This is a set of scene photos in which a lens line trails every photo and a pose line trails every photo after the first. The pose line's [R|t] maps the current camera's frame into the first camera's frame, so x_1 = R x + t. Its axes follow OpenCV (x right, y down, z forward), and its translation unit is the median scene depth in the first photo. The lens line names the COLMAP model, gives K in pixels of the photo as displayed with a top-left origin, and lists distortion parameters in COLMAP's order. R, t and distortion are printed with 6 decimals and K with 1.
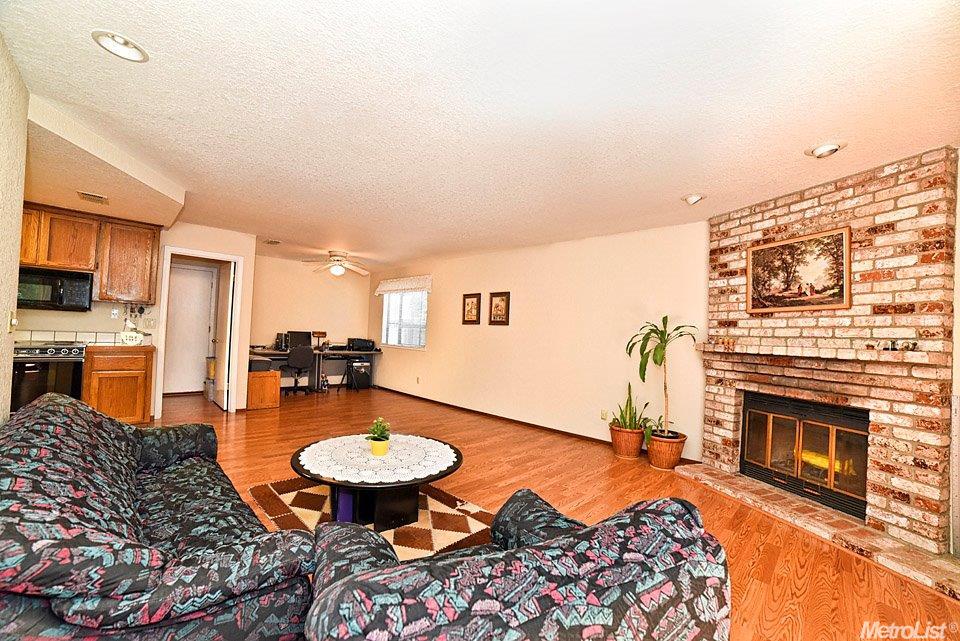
lens RADIAL K [[388.6, 0, 480.5], [0, 388.6, 325.4], [0, 0, 1]] dist [-0.106681, 0.033532]
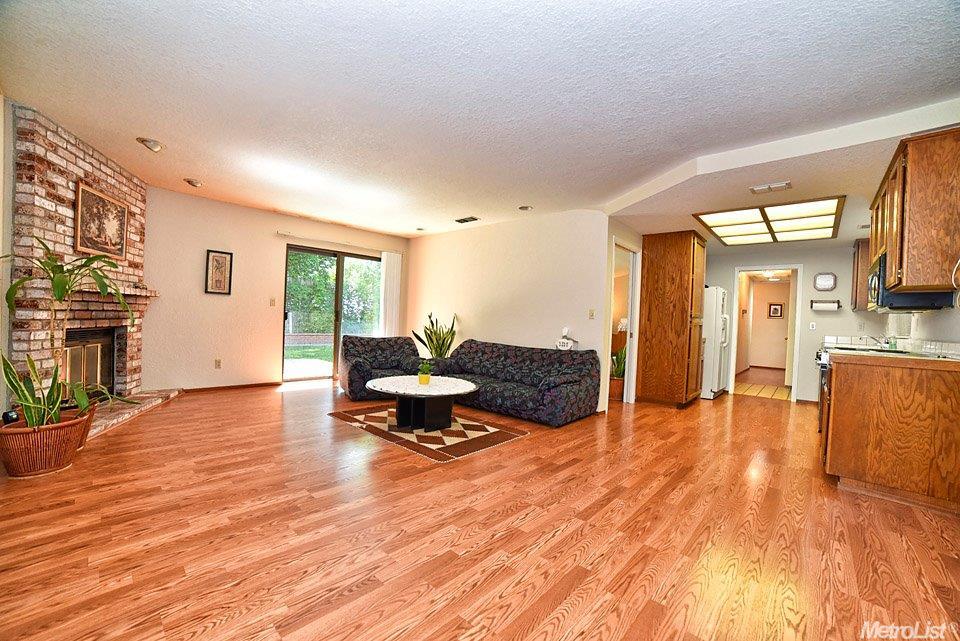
lens RADIAL K [[388.6, 0, 480.5], [0, 388.6, 325.4], [0, 0, 1]] dist [-0.106681, 0.033532]
pose [[-0.995372, -0.085990, -0.042901, -0.298806], [-0.085682, 0.996282, -0.008959, 0.078066], [0.043512, -0.005242, -0.999039, 1.880557]]
